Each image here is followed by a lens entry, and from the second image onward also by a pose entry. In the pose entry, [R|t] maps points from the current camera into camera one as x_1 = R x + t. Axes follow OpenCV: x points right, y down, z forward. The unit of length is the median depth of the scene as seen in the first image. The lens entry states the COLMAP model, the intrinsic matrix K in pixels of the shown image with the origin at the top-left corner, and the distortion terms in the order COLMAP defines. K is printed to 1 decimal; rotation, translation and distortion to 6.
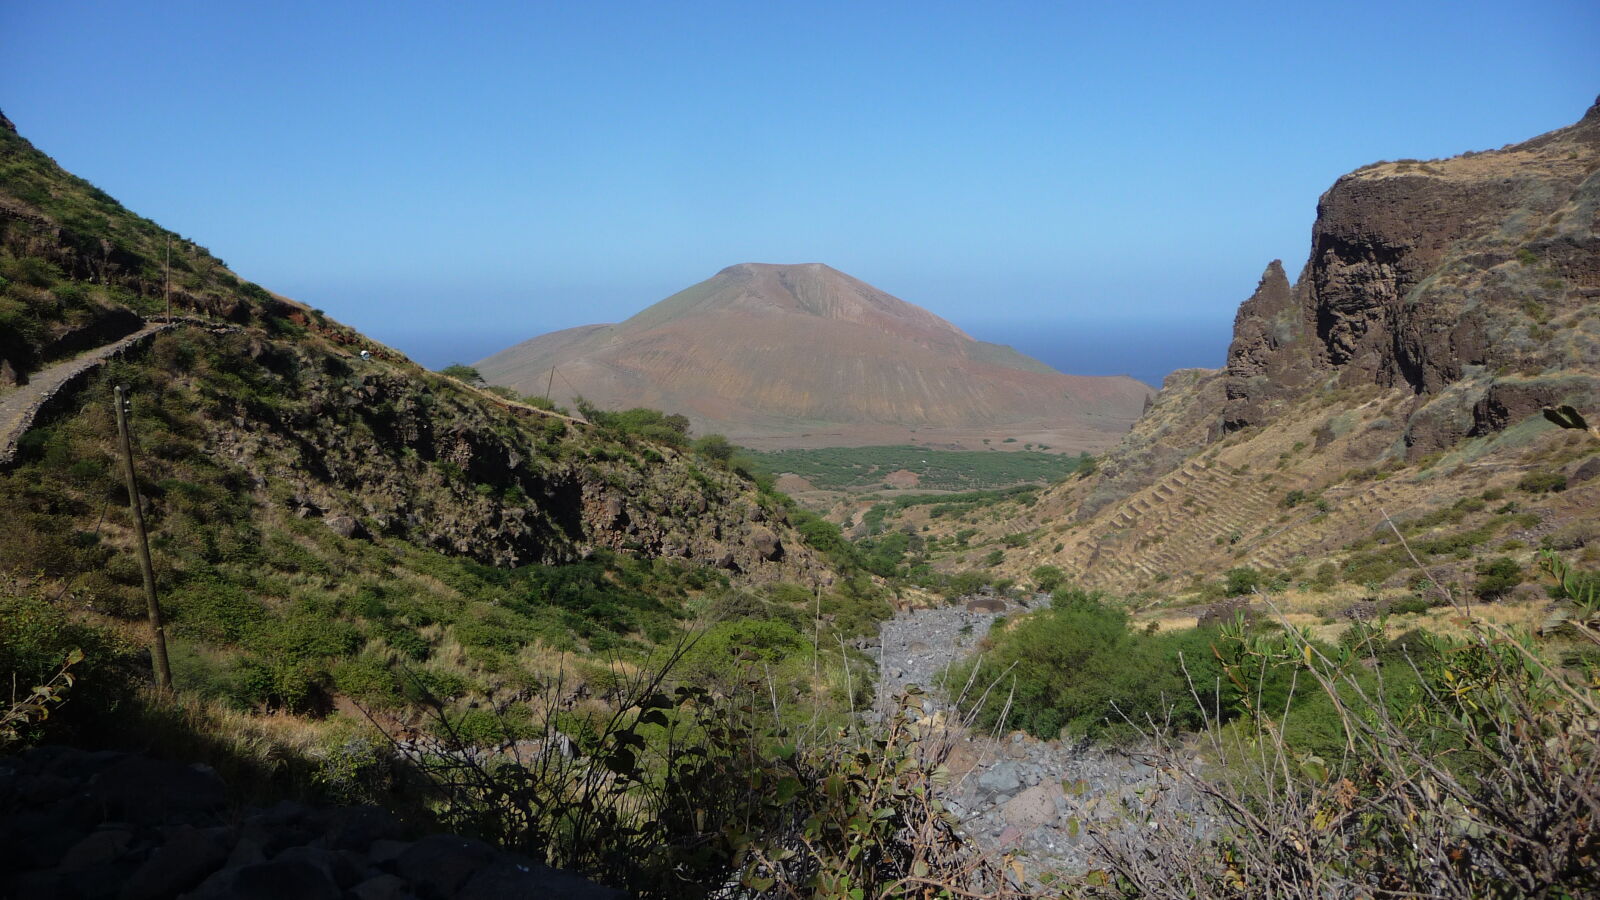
lens RADIAL K [[1270.5, 0, 795.6], [0, 1270.5, 446.3], [0, 0, 1]] dist [-0.013930, 0.006194]
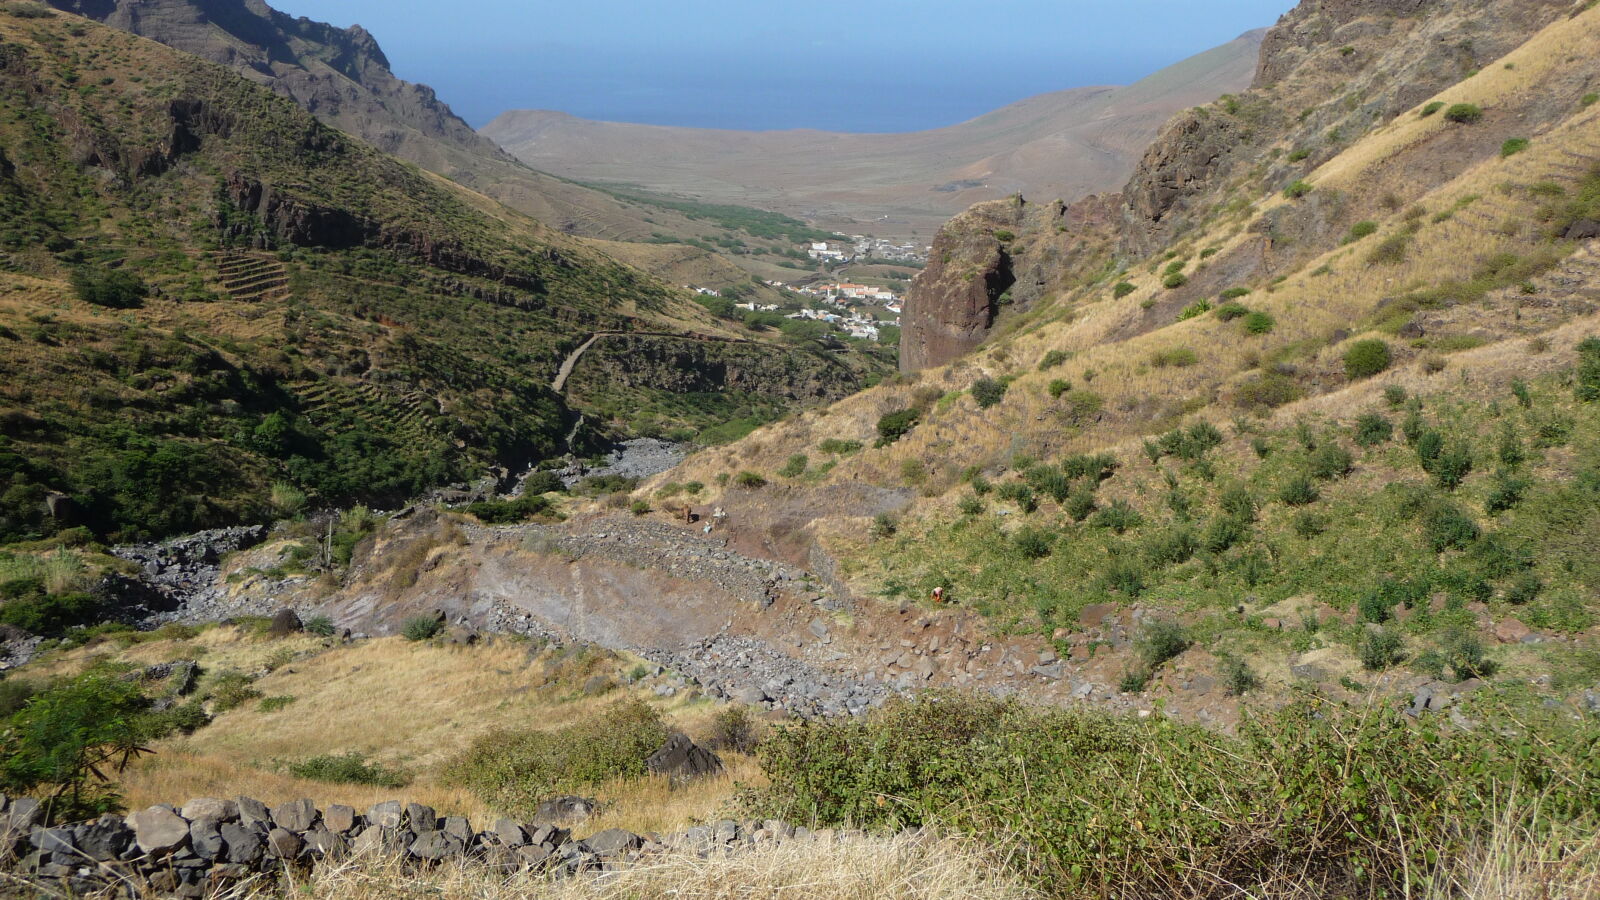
lens RADIAL K [[1517.7, 0, 802.4], [0, 1517.7, 452.2], [0, 0, 1]] dist [0.012795, 0.000000]
pose [[0.927749, 0.131582, -0.349239, 1.233162], [-0.071860, 0.981256, 0.178809, -0.407642], [0.366221, -0.140793, 0.919815, -2.191201]]
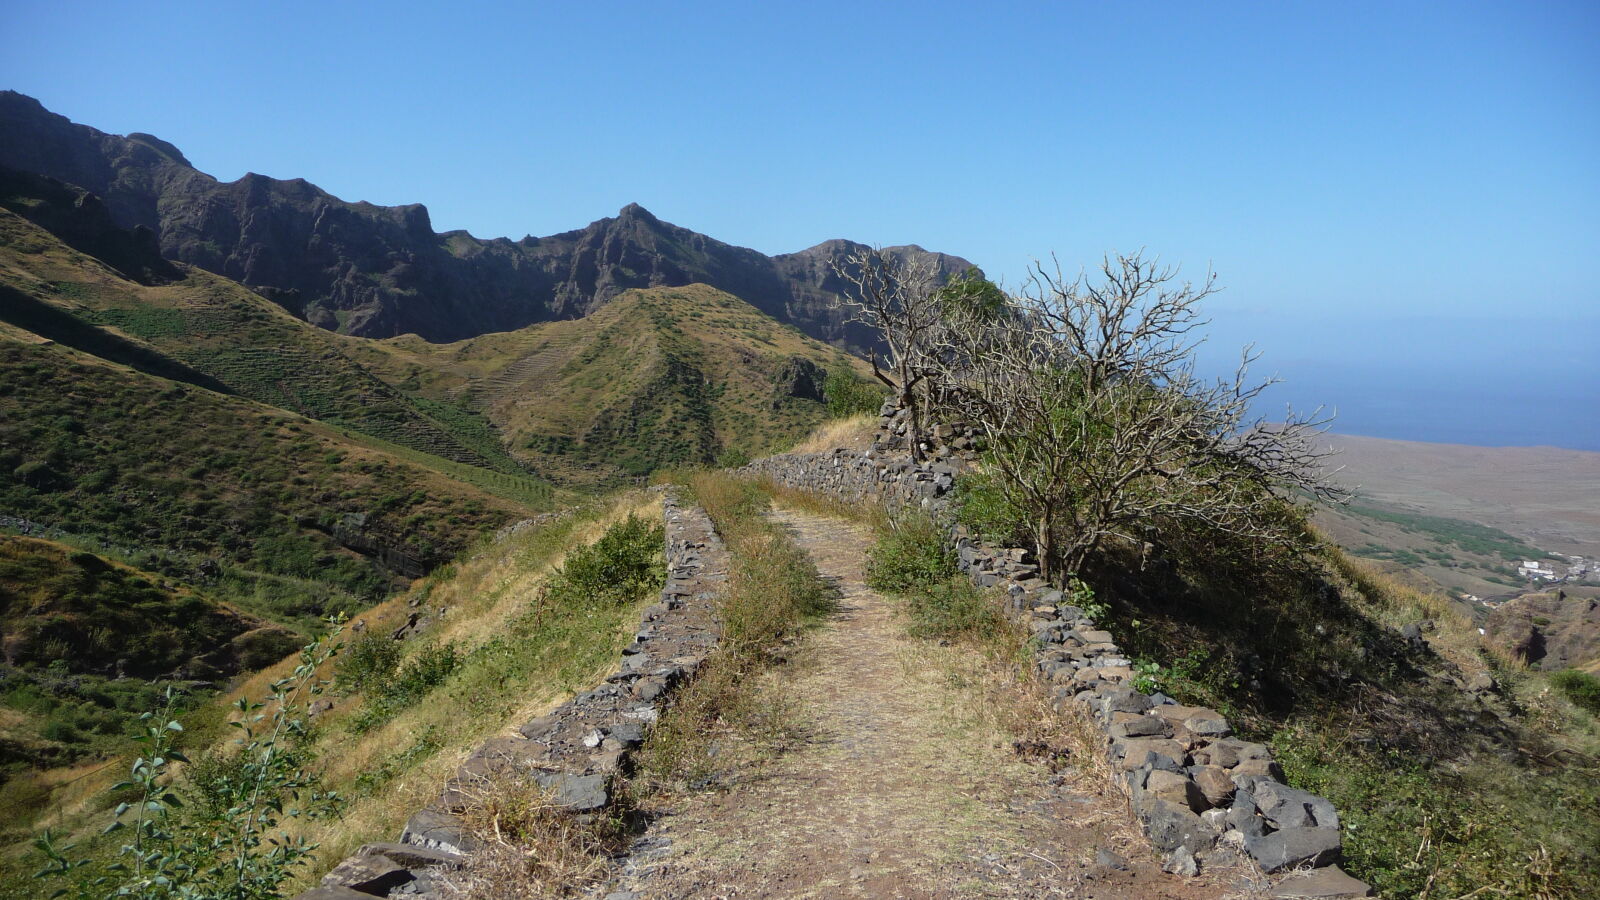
lens RADIAL K [[1270.5, 0, 800.5], [0, 1270.5, 447.9], [0, 0, 1]] dist [-0.013930, 0.006194]
pose [[0.605562, 0.096196, -0.789963, 1.664195], [-0.108903, 0.993346, 0.037481, -0.578234], [0.788312, 0.063332, 0.612008, -2.674125]]
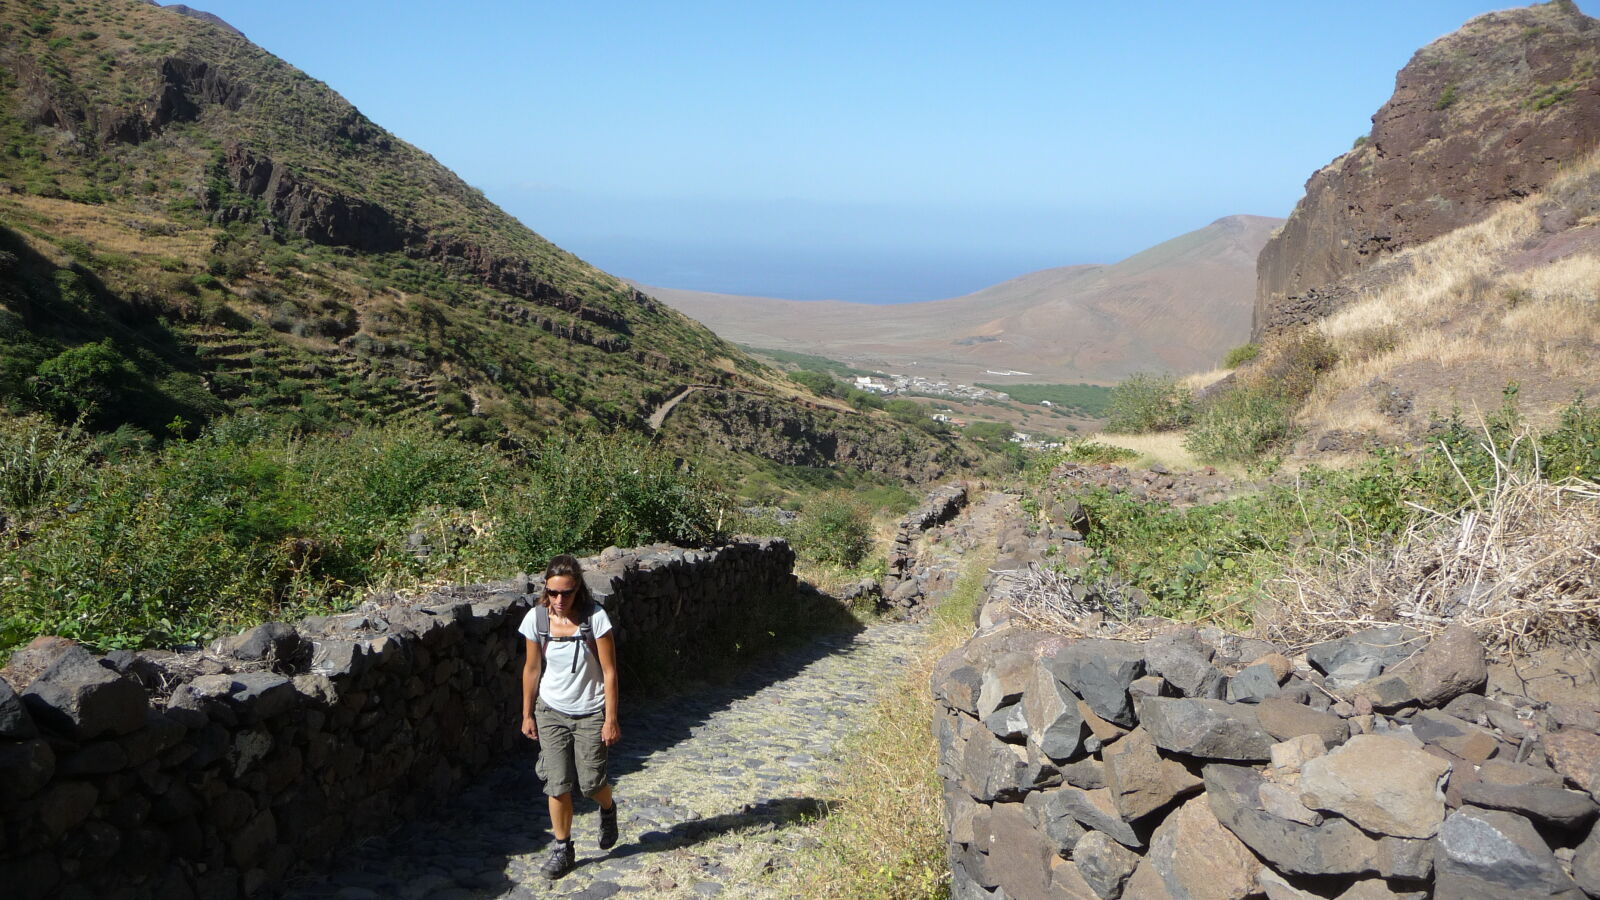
lens RADIAL K [[1270.5, 0, 804.1], [0, 1270.5, 445.5], [0, 0, 1]] dist [-0.013930, 0.006194]
pose [[0.921289, 0.113028, -0.372091, 0.688888], [-0.090906, 0.992914, 0.076530, -0.138567], [0.378104, -0.036681, 0.925036, -1.328273]]
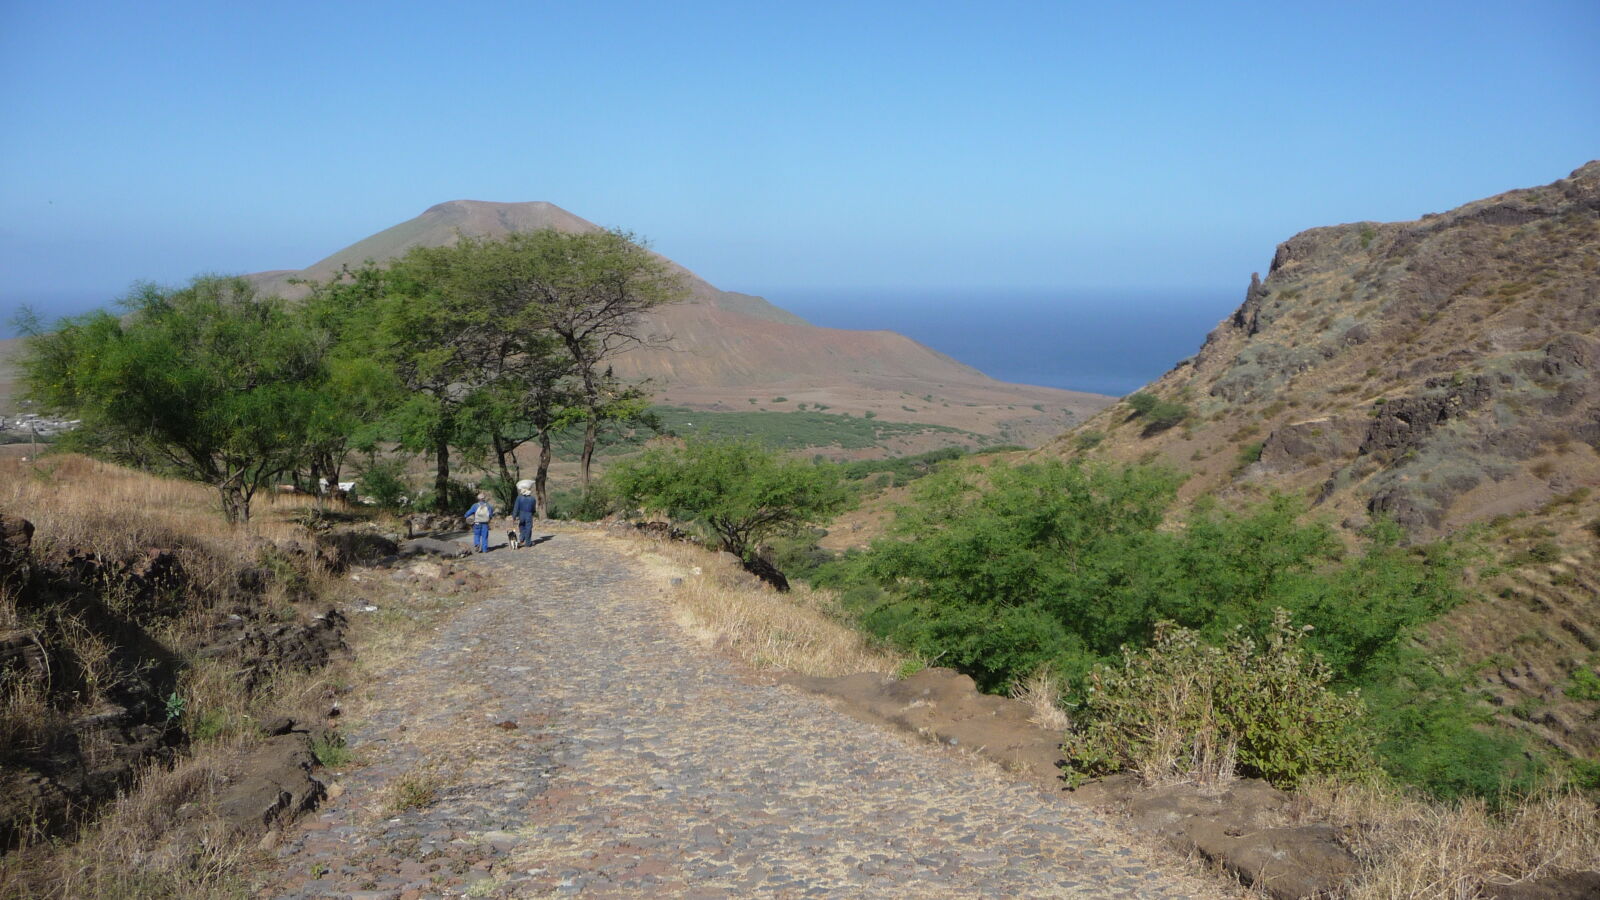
lens RADIAL K [[1270.5, 0, 801.4], [0, 1270.5, 446.9], [0, 0, 1]] dist [-0.013930, 0.006194]
pose [[0.974818, -0.013703, 0.222580, -0.107797], [0.008061, 0.999623, 0.026238, 0.058019], [-0.222855, -0.023784, 0.974561, 1.862665]]
